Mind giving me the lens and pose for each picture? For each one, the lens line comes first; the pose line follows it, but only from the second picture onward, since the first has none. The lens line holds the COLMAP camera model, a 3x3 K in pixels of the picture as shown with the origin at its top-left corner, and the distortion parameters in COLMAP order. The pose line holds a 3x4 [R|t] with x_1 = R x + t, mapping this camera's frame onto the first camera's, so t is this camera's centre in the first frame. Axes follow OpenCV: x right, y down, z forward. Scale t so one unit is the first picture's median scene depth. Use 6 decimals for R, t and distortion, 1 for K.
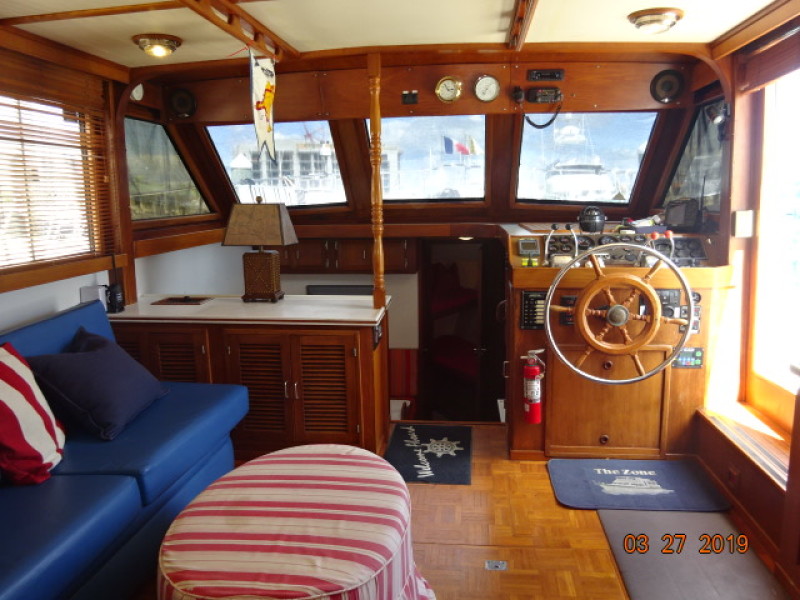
lens RADIAL K [[590.7, 0, 403.7], [0, 590.7, 300.7], [0, 0, 1]] dist [0.005216, 0.000838]
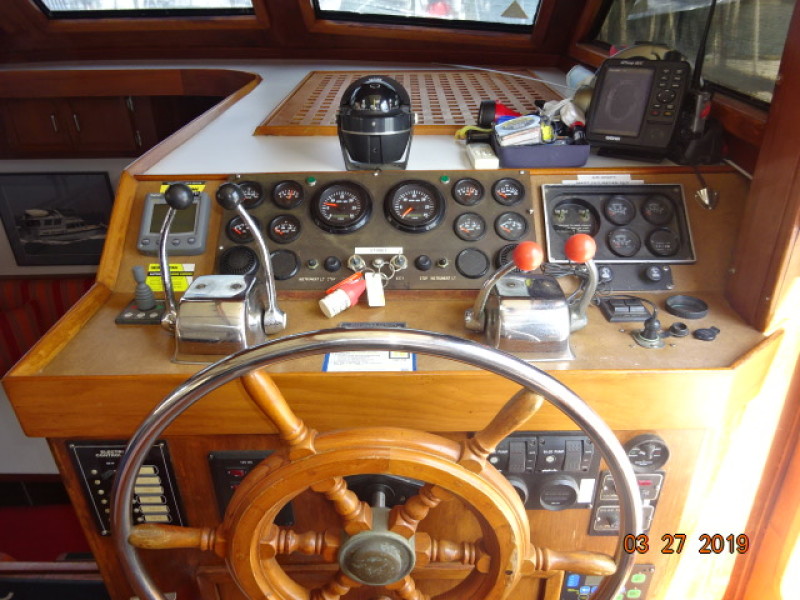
lens RADIAL K [[590.7, 0, 402.3], [0, 590.7, 298.6], [0, 0, 1]] dist [0.005216, 0.000838]
pose [[0.994942, -0.044673, 0.089969, 0.330958], [0.013359, 0.946555, 0.322266, -0.166867], [-0.099557, -0.319435, 0.942364, 0.723466]]
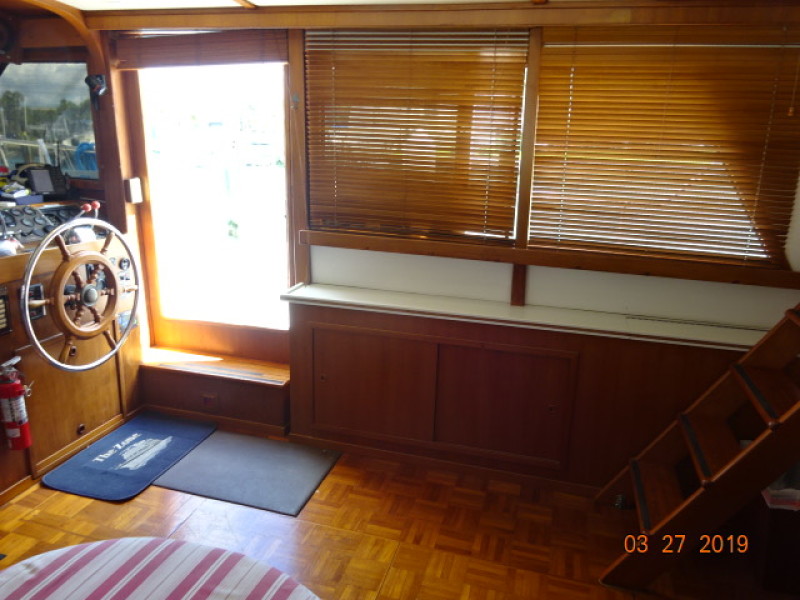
lens RADIAL K [[590.7, 0, 396.7], [0, 590.7, 298.0], [0, 0, 1]] dist [0.005216, 0.000838]
pose [[0.159460, -0.225138, 0.961190, -0.438961], [0.134604, 0.969513, 0.204757, -0.091812], [-0.977985, 0.096730, 0.184903, 0.321379]]
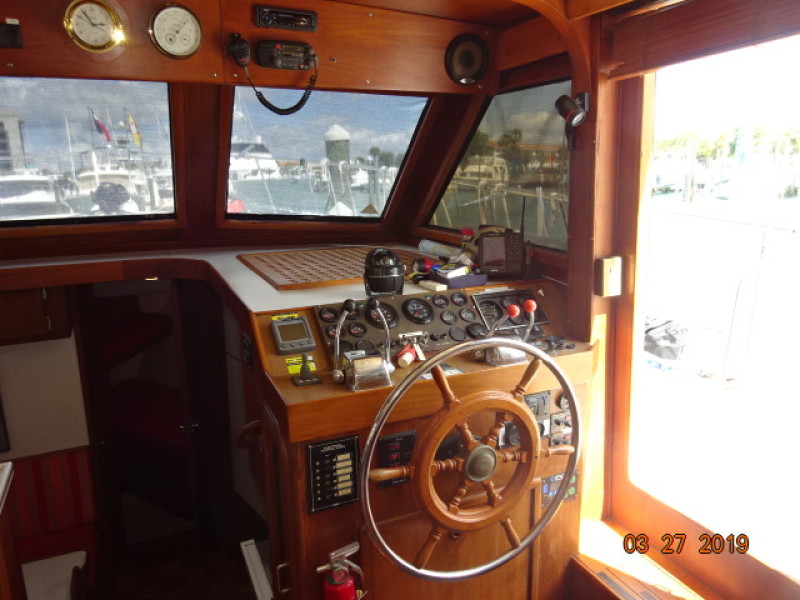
lens RADIAL K [[590.7, 0, 400.1], [0, 590.7, 302.8], [0, 0, 1]] dist [0.005216, 0.000838]
pose [[0.864029, -0.110391, 0.491189, 0.033312], [0.089582, 0.993805, 0.065771, -0.159331], [-0.495407, -0.012827, 0.868566, 0.513399]]
